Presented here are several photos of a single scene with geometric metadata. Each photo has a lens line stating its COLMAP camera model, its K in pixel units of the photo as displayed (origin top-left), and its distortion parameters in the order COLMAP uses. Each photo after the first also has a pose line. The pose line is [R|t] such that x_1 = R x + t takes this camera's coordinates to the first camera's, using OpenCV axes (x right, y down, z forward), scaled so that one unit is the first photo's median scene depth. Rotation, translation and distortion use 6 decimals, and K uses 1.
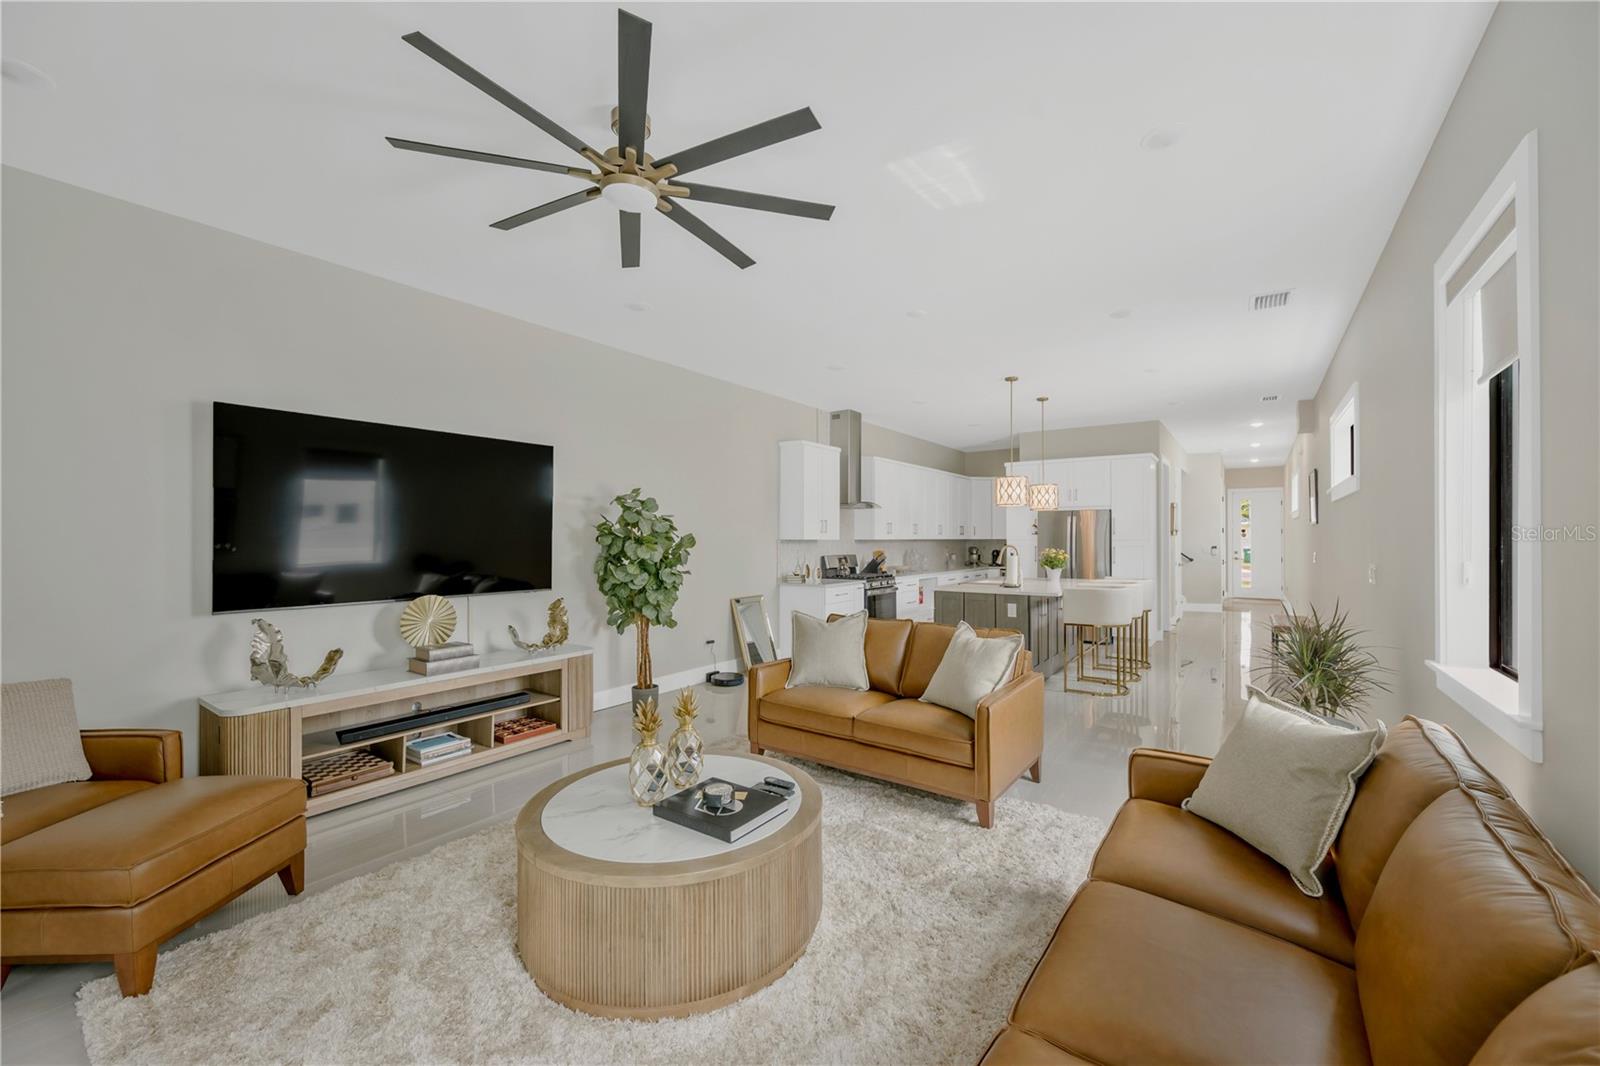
lens RADIAL K [[631.9, 0, 798.7], [0, 631.9, 534.2], [0, 0, 1]] dist [-0.003381, 0.000507]
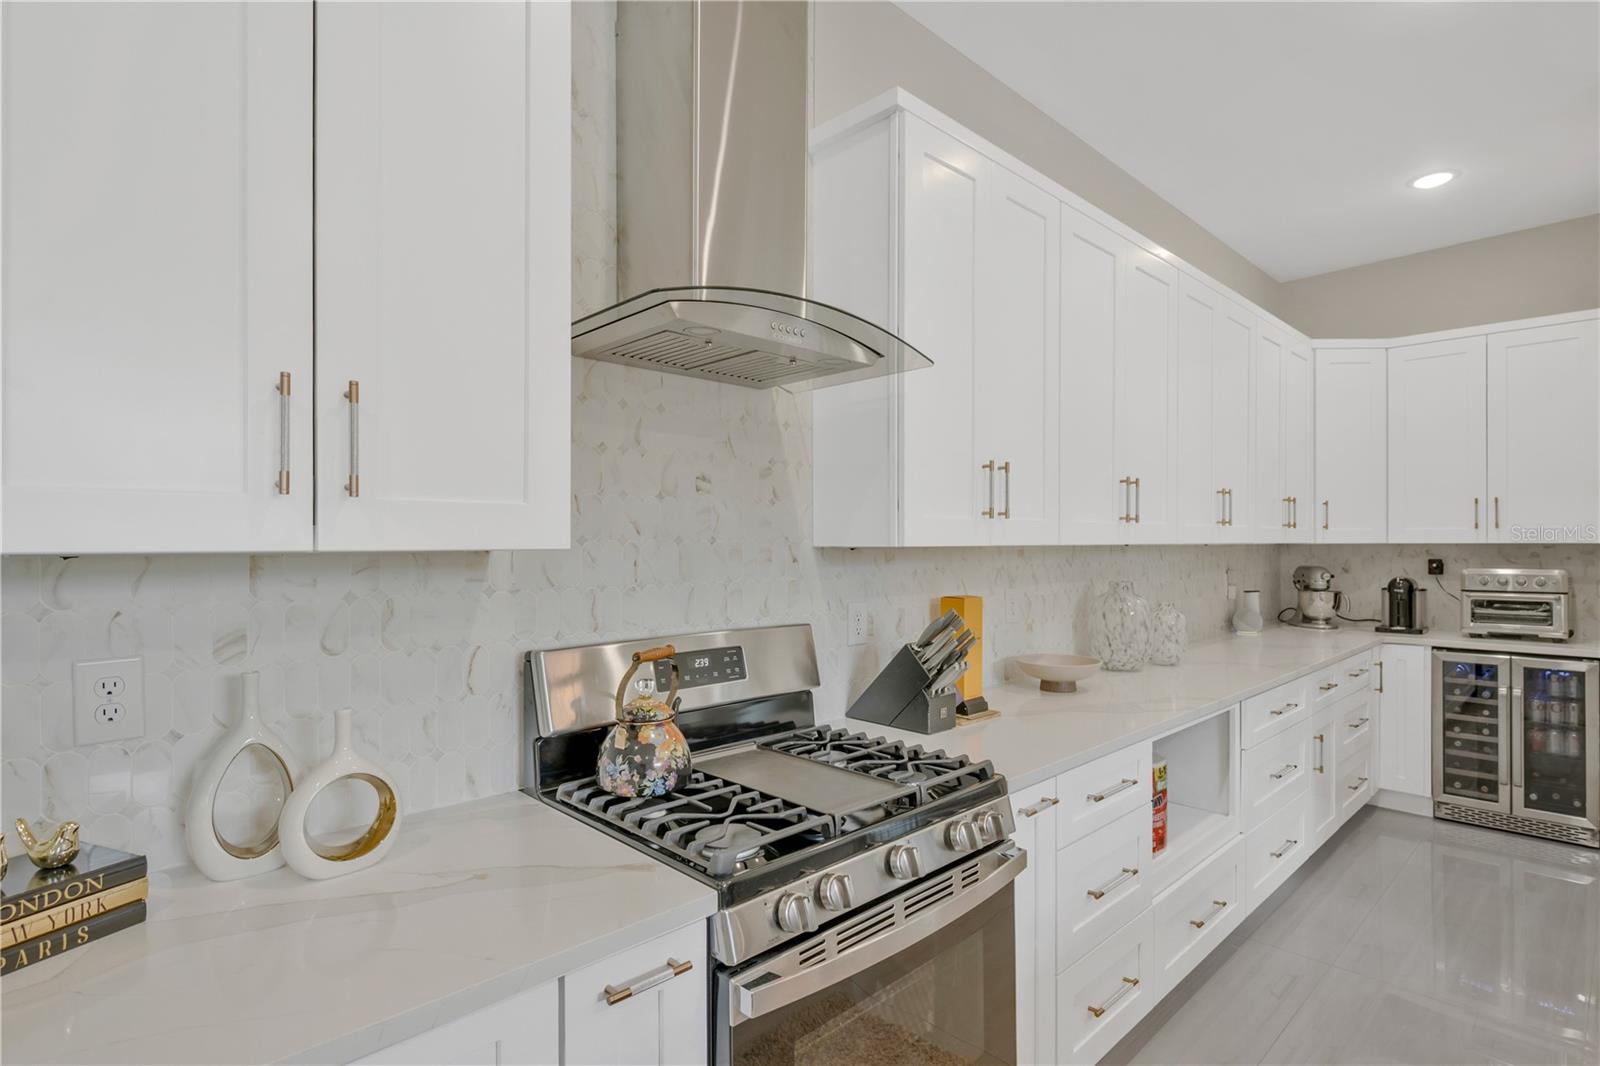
lens RADIAL K [[797.6, 0, 797.1], [0, 797.6, 533.9], [0, 0, 1]] dist [0.000272, -0.001439]
pose [[0.981892, 0.001887, -0.189432, 0.389558], [-0.001700, 0.999998, 0.001152, 0.013137], [0.189434, -0.000809, 0.981893, 2.230622]]
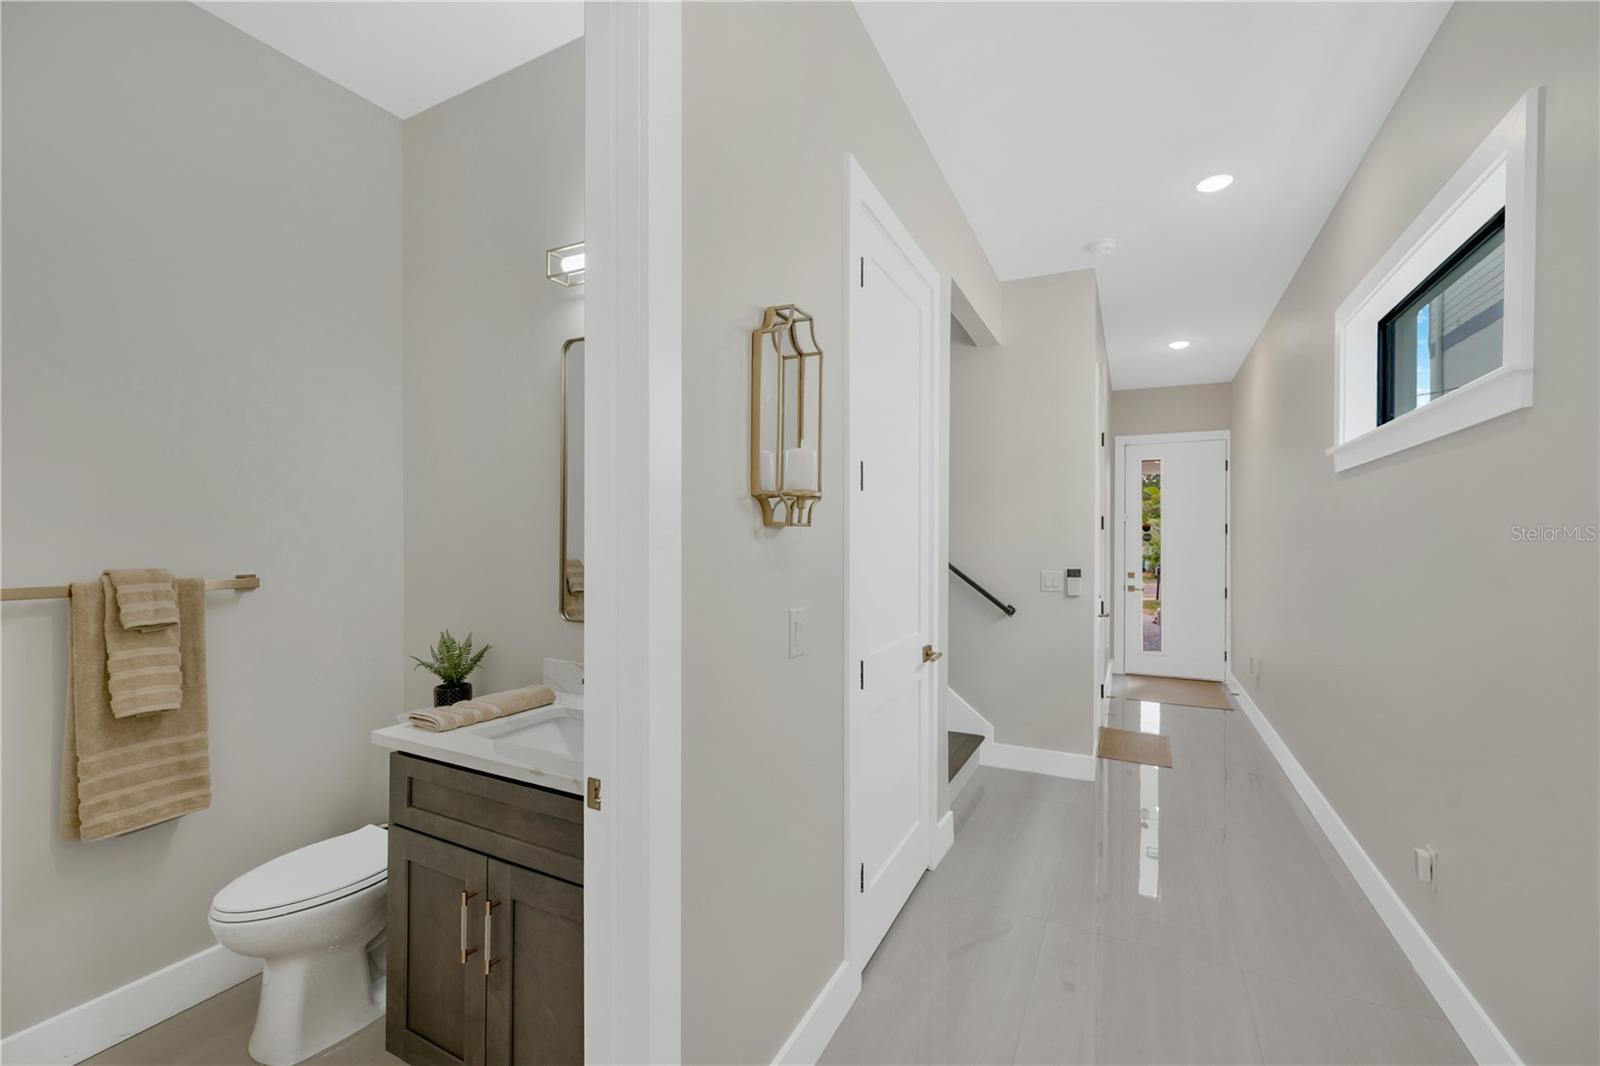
lens RADIAL K [[631.9, 0, 807.8], [0, 631.9, 544.1], [0, 0, 1]] dist [-0.003381, 0.000507]
pose [[0.990473, 0.003288, 0.137666, 2.057783], [-0.004343, 0.999963, 0.007359, 0.018051], [-0.137637, -0.007887, 0.990451, 2.989397]]
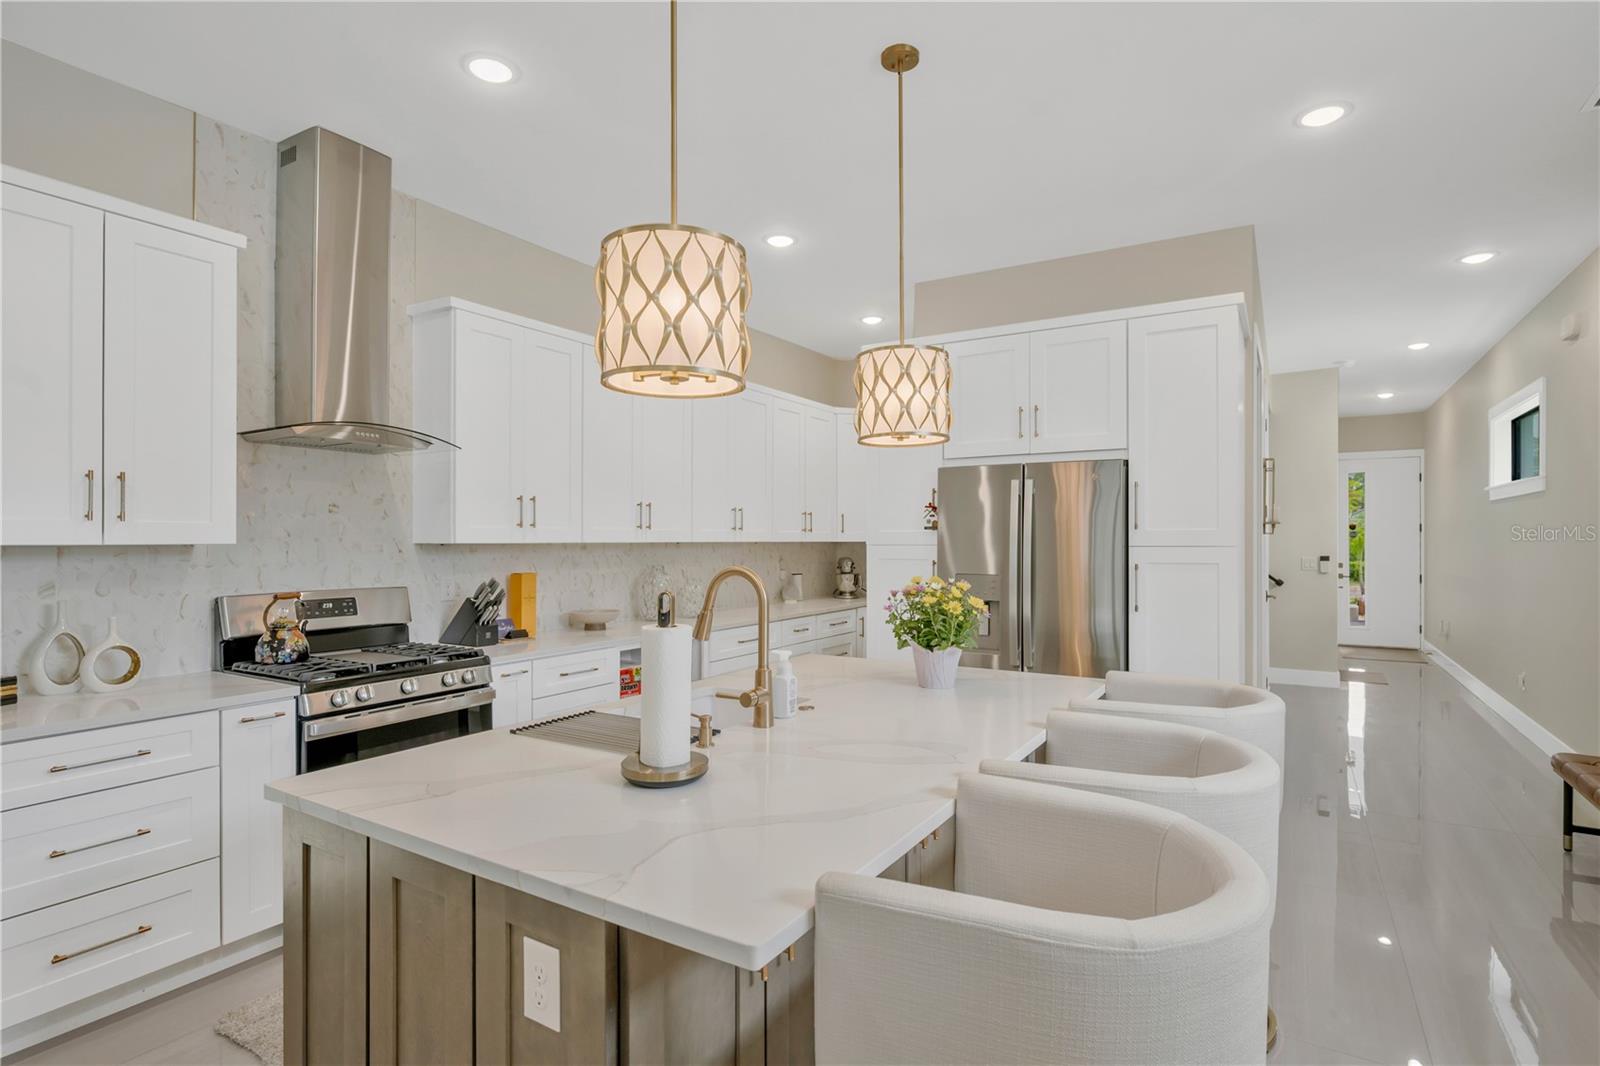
lens RADIAL K [[797.6, 0, 801.2], [0, 797.6, 532.4], [0, 0, 1]] dist [0.000272, -0.001439]
pose [[0.997479, 0.003150, 0.070897, 0.801408], [-0.003042, 0.999994, -0.001630, 0.008035], [-0.070902, 0.001411, 0.997482, 1.625012]]
